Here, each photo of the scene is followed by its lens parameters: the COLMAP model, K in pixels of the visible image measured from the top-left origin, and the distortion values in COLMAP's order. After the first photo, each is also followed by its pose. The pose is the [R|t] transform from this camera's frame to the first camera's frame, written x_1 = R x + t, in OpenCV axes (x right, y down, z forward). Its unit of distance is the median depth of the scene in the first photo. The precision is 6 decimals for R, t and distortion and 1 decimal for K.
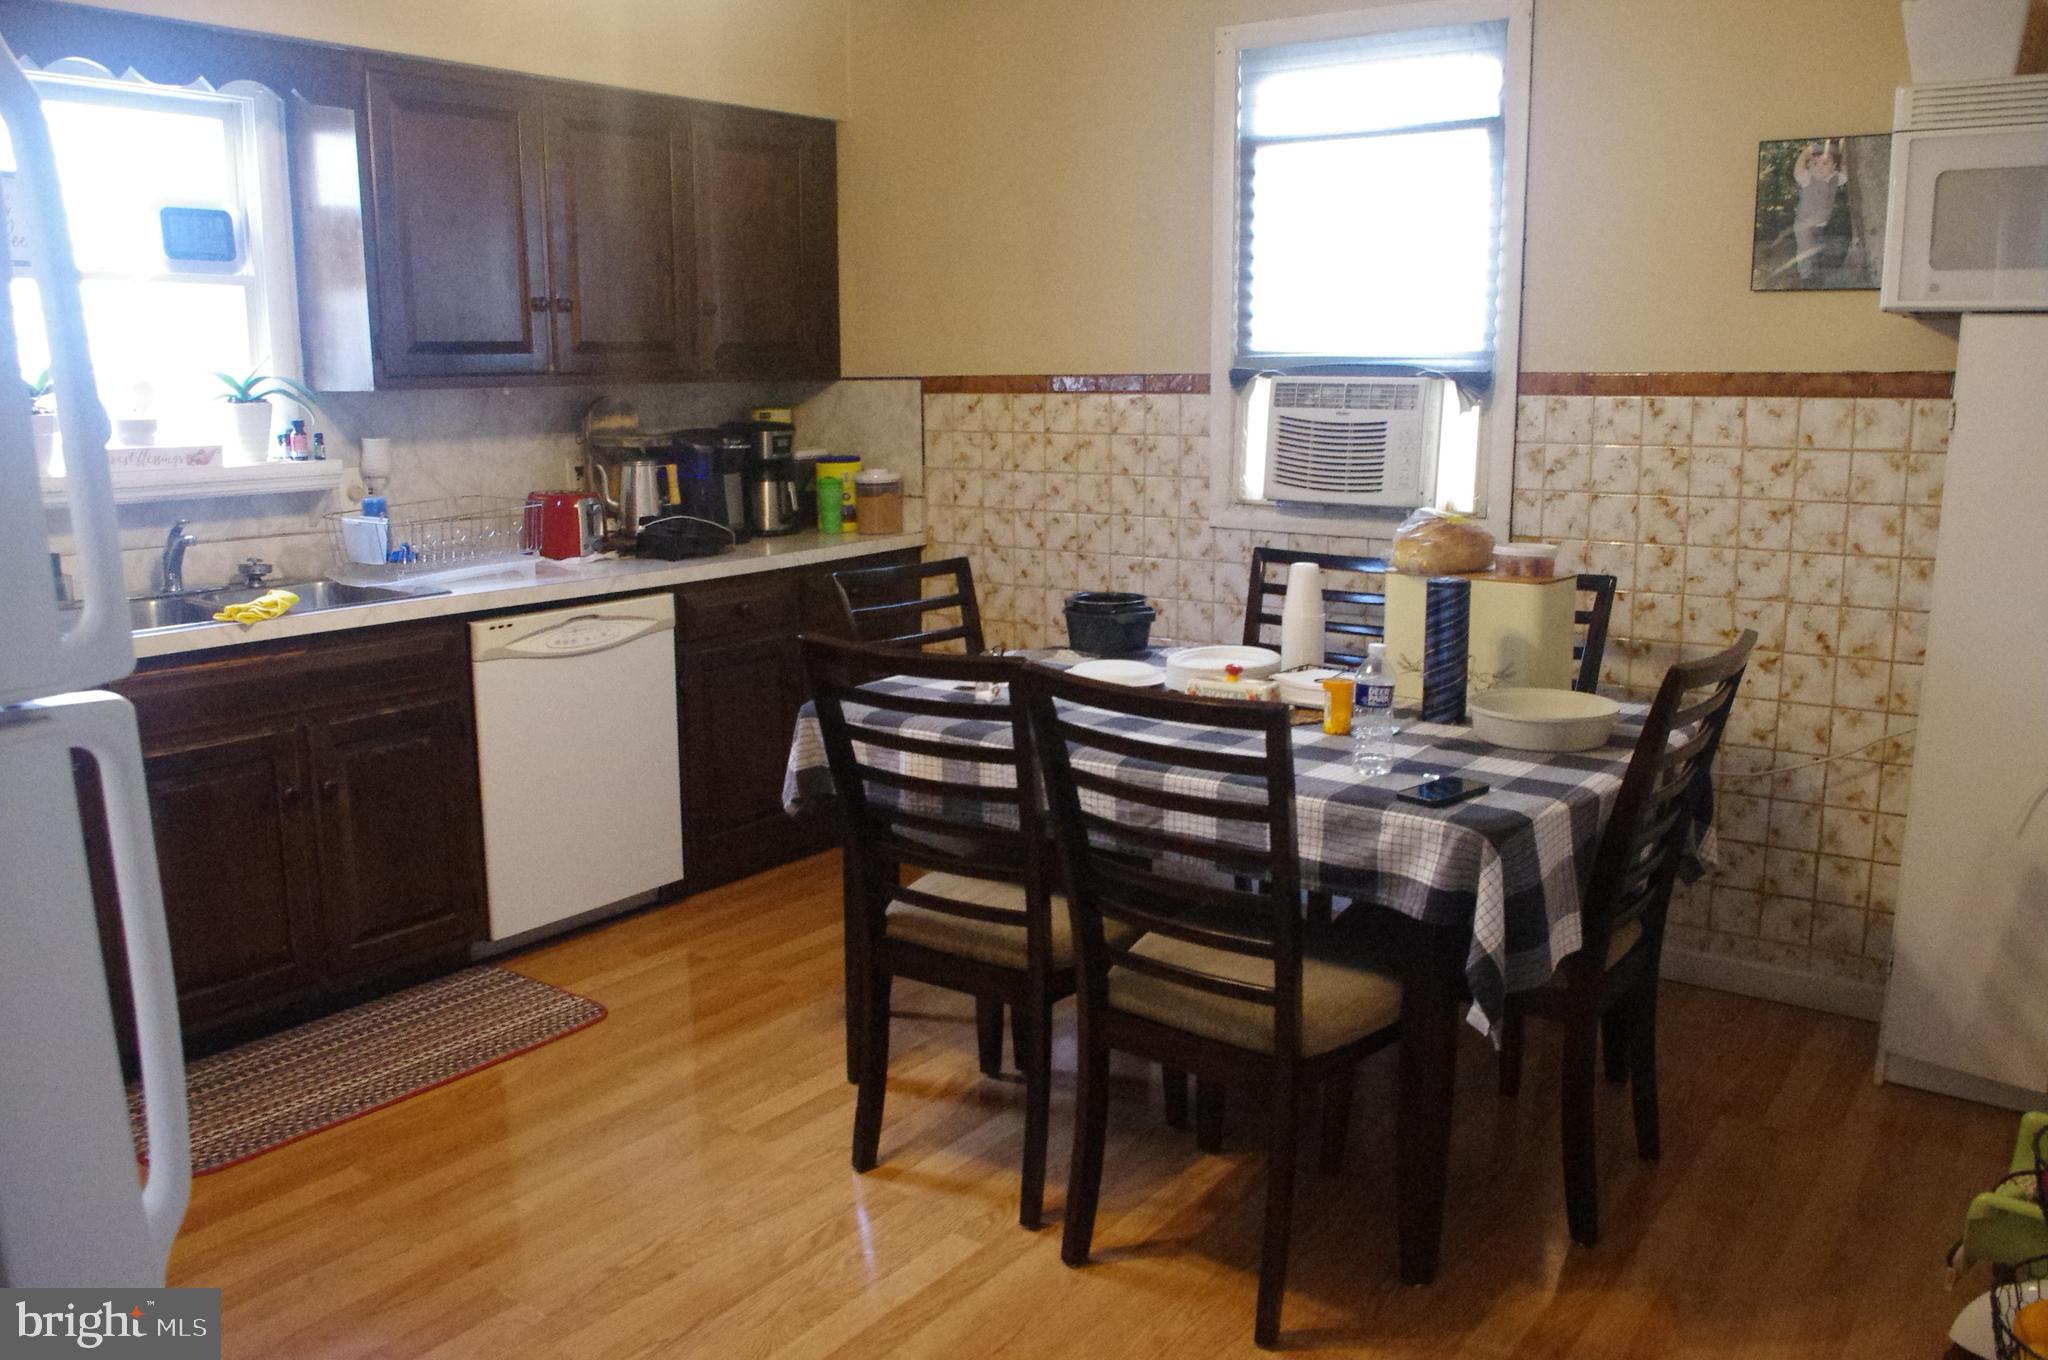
lens RADIAL K [[1609.6, 0, 1024.0], [0, 1609.6, 680.0], [0, 0, 1]] dist [-0.075082, 0.011363]
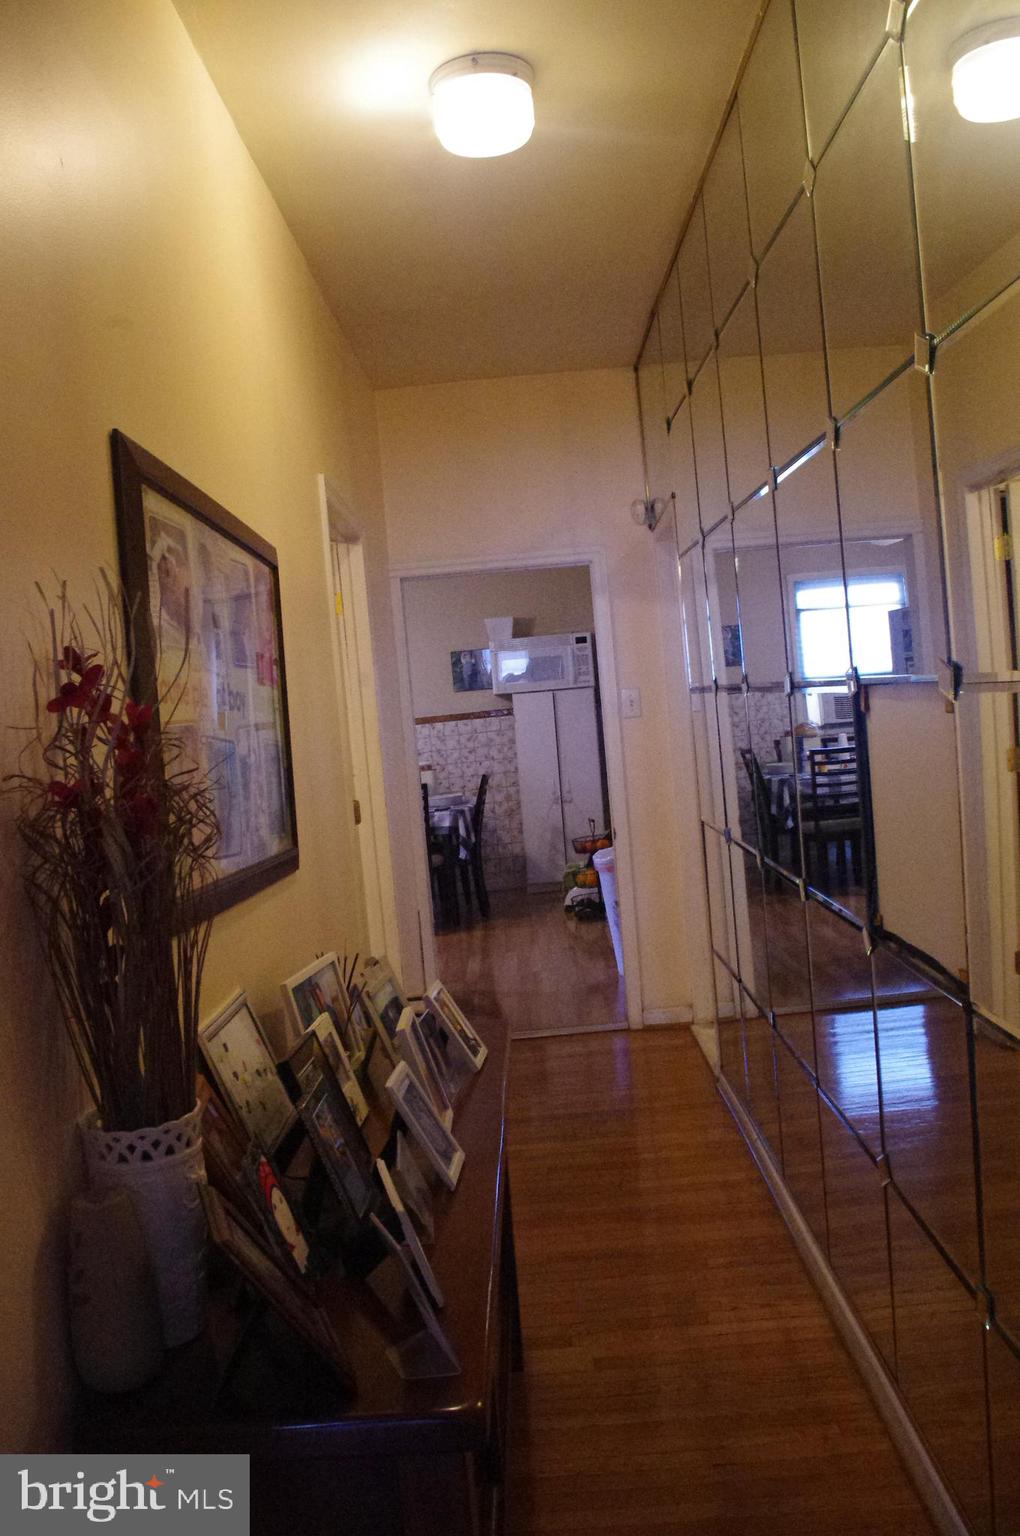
lens RADIAL K [[1207.2, 0, 510.0], [0, 1207.2, 768.0], [0, 0, 1]] dist [-0.075082, 0.011363]
pose [[0.814014, -0.100313, 0.572118, -1.057511], [0.195455, 0.974839, -0.107171, 0.250579], [-0.546972, 0.199062, 0.813139, -1.313770]]
